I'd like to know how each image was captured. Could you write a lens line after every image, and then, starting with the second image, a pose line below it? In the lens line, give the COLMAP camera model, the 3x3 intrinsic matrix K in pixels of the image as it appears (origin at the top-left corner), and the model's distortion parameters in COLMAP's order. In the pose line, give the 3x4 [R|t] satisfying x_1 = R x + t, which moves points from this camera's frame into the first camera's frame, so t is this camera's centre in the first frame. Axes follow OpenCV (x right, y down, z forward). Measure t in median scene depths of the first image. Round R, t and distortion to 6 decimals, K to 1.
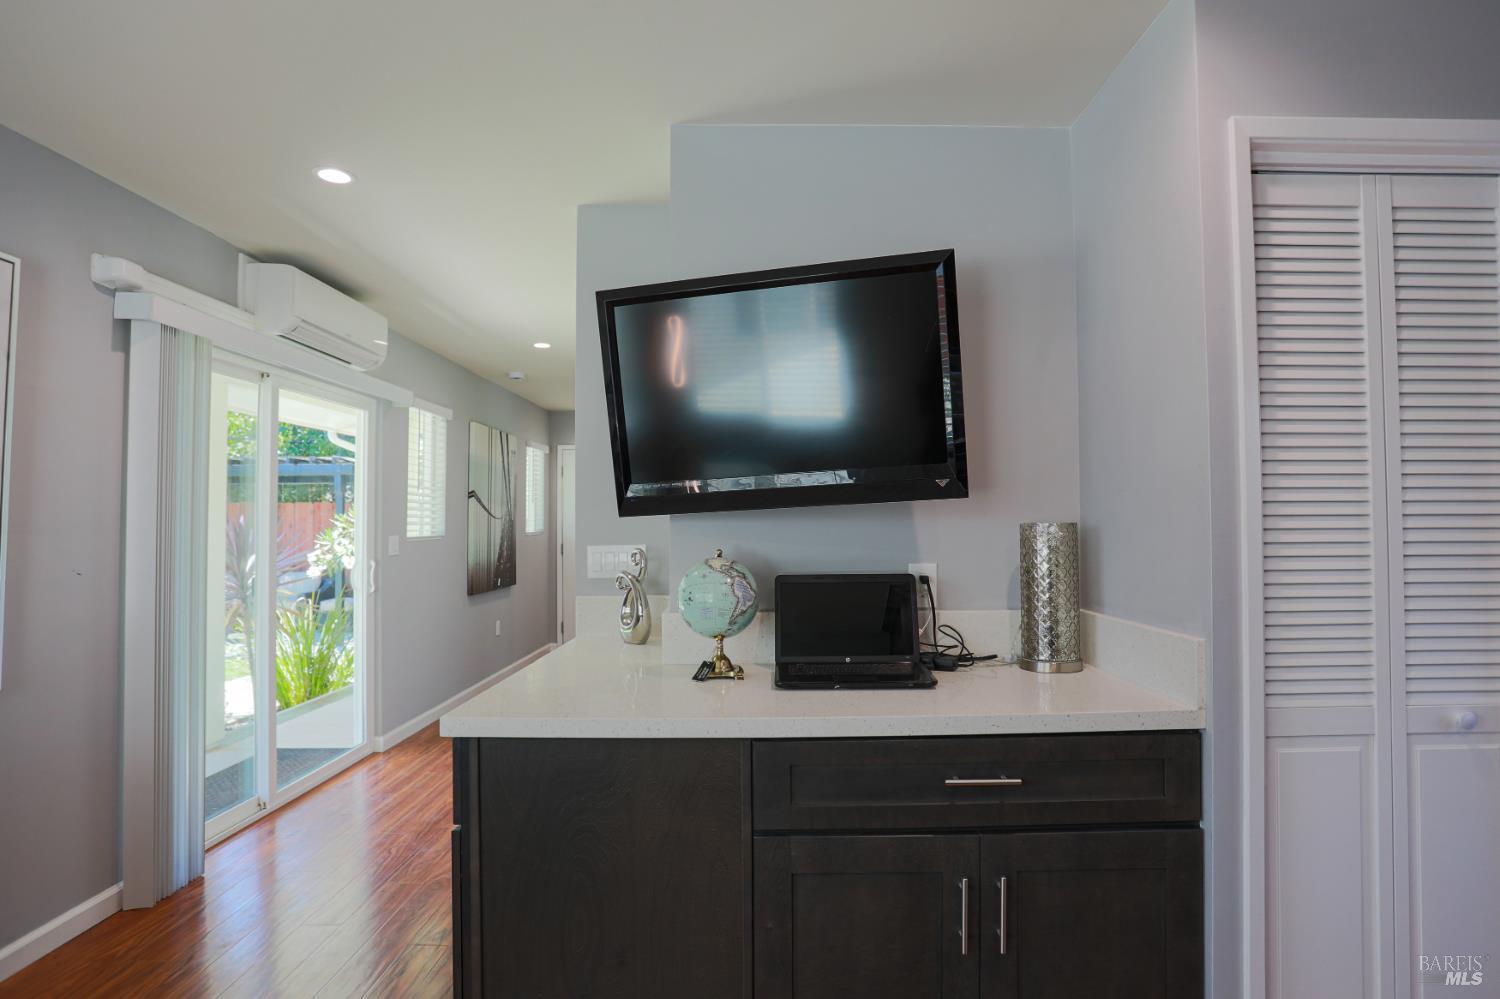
lens RADIAL K [[756.1, 0, 774.1], [0, 756.1, 501.4], [0, 0, 1]] dist [-0.069005, 0.029121]
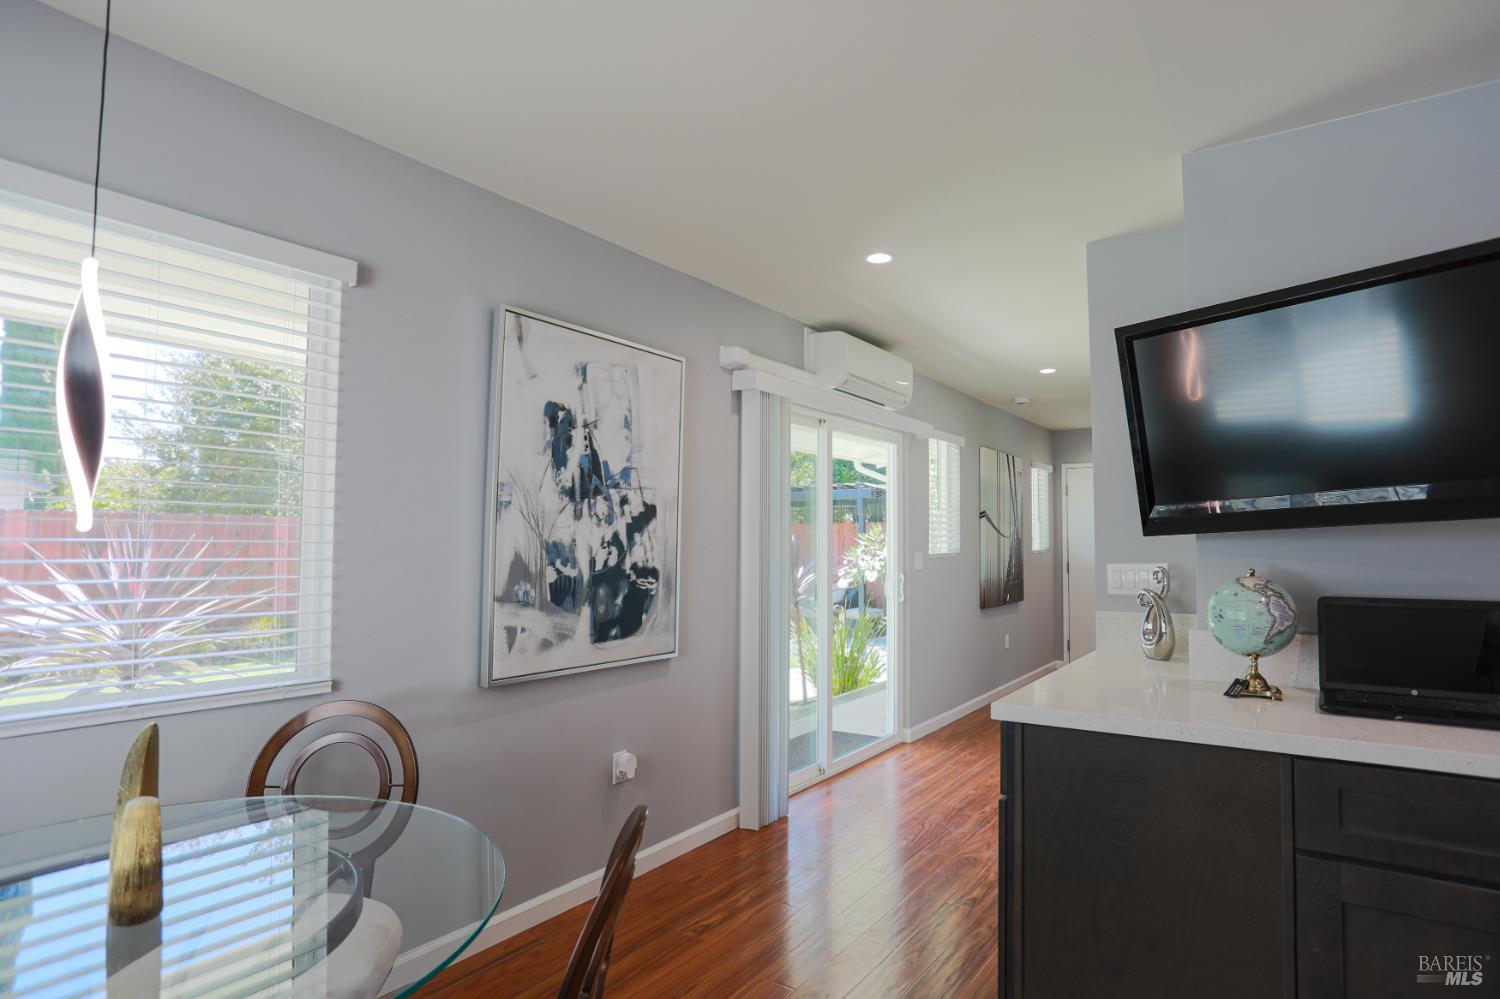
lens RADIAL K [[810.9, 0, 752.2], [0, 810.9, 502.2], [0, 0, 1]] dist [-0.076371, 0.036391]
pose [[0.812774, -0.022909, -0.582128, 0.001165], [0.011542, 0.999664, -0.023225, -0.006145], [0.582464, 0.012158, 0.812765, -0.186426]]
